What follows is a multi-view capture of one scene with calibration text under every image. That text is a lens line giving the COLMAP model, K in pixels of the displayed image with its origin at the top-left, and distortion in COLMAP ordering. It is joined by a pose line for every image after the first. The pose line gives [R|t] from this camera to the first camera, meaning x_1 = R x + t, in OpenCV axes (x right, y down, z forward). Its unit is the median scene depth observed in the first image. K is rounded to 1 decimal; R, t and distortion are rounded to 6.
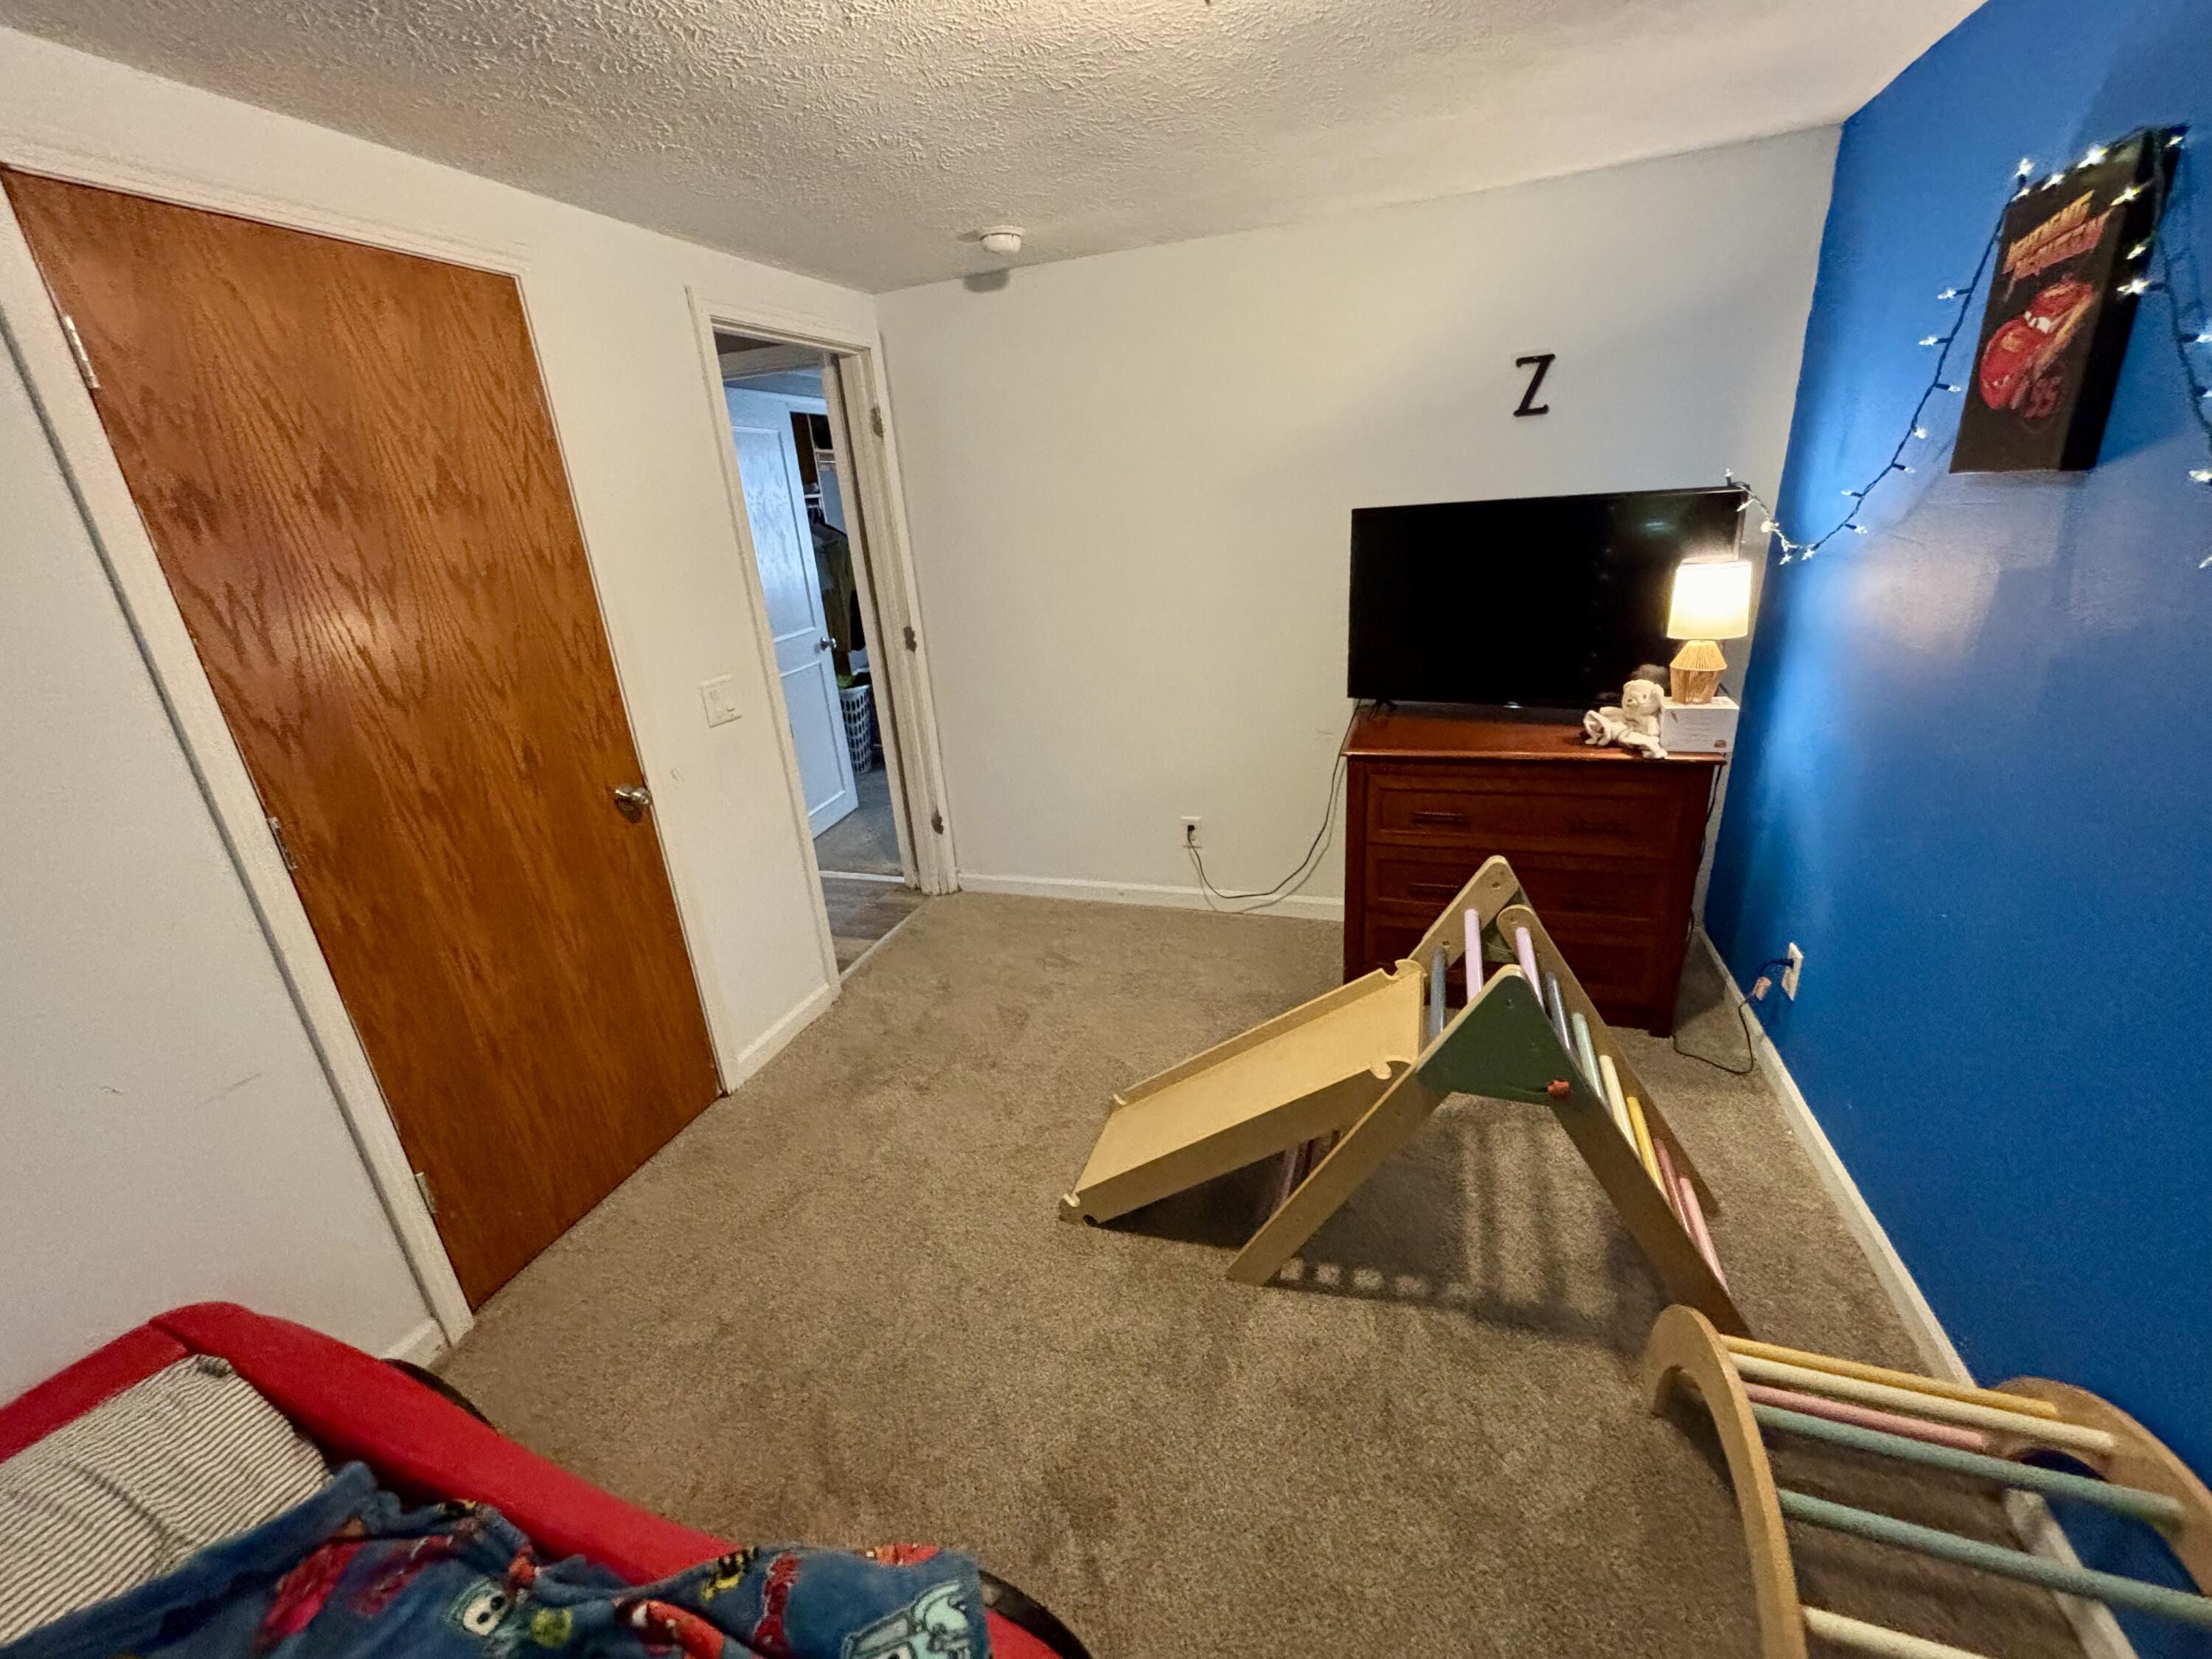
lens RADIAL K [[898.1, 0, 1107.7], [0, 898.1, 818.6], [0, 0, 1]] dist [0.010669, -0.001228]
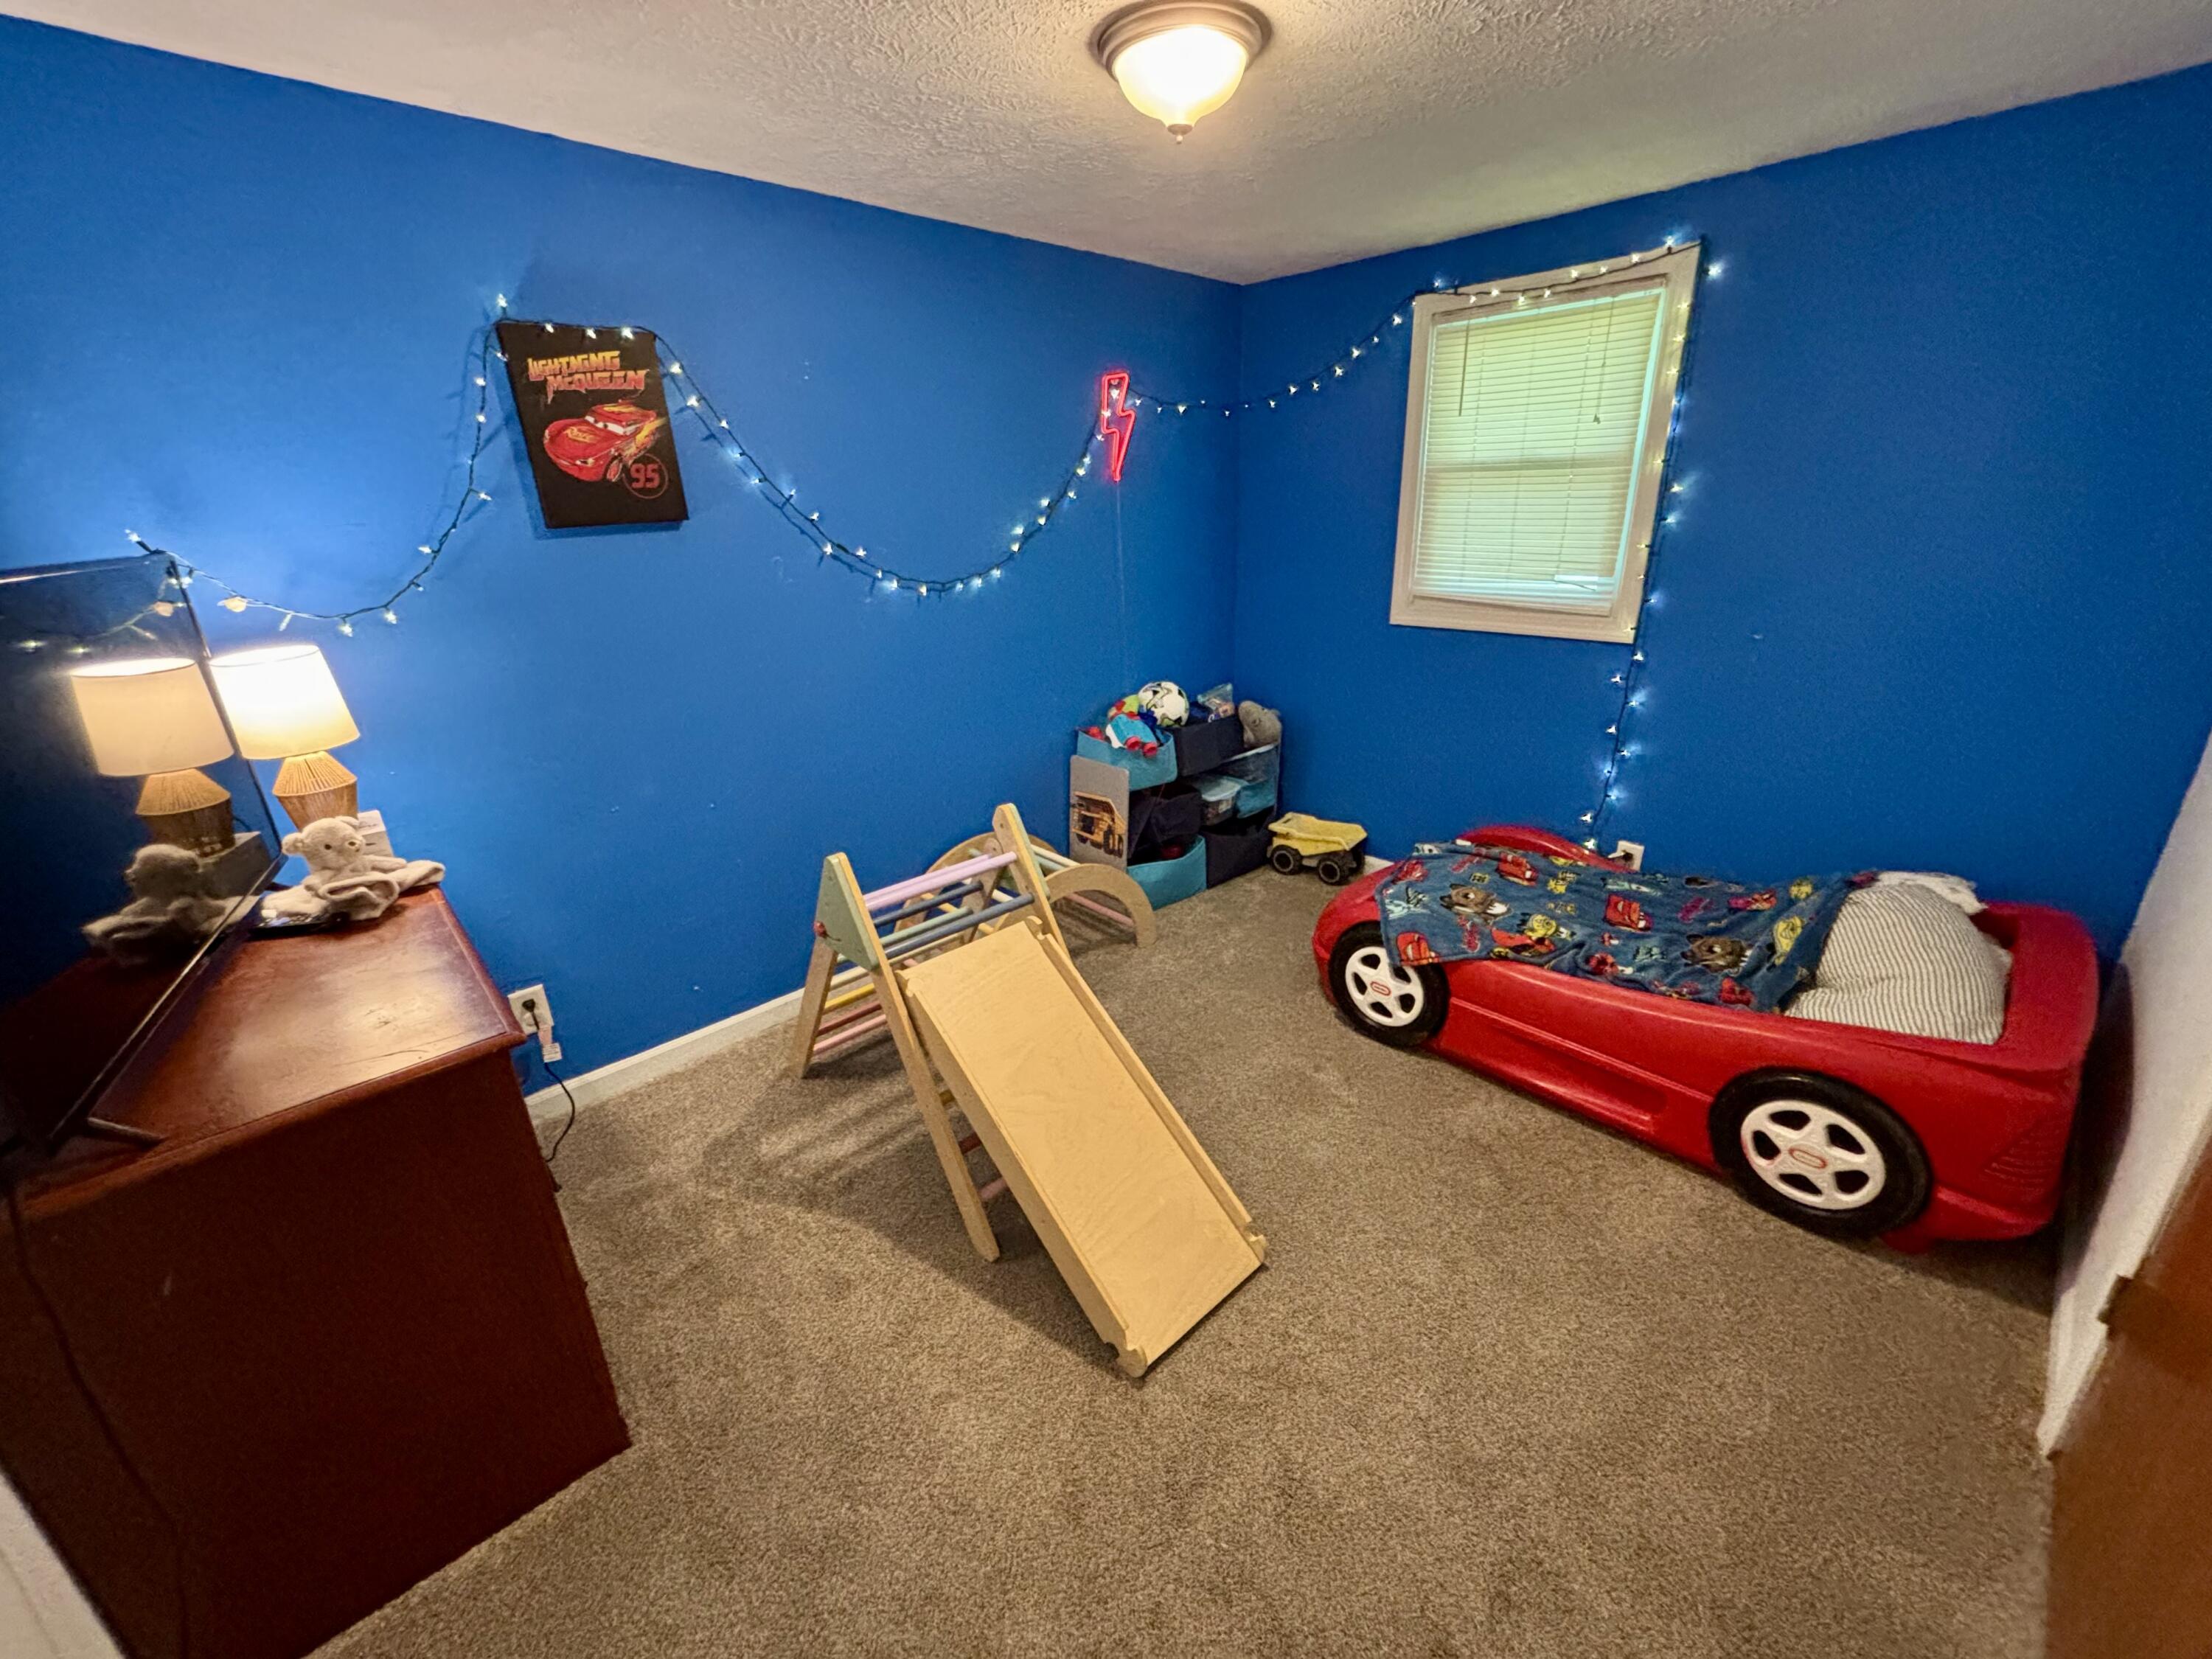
lens RADIAL K [[898.1, 0, 1103.6], [0, 898.1, 831.1], [0, 0, 1]] dist [0.010669, -0.001228]
pose [[-0.895612, -0.062771, 0.440386, -0.302649], [0.238099, 0.768596, 0.593776, -0.504911], [-0.375751, 0.636648, -0.673417, 1.491318]]
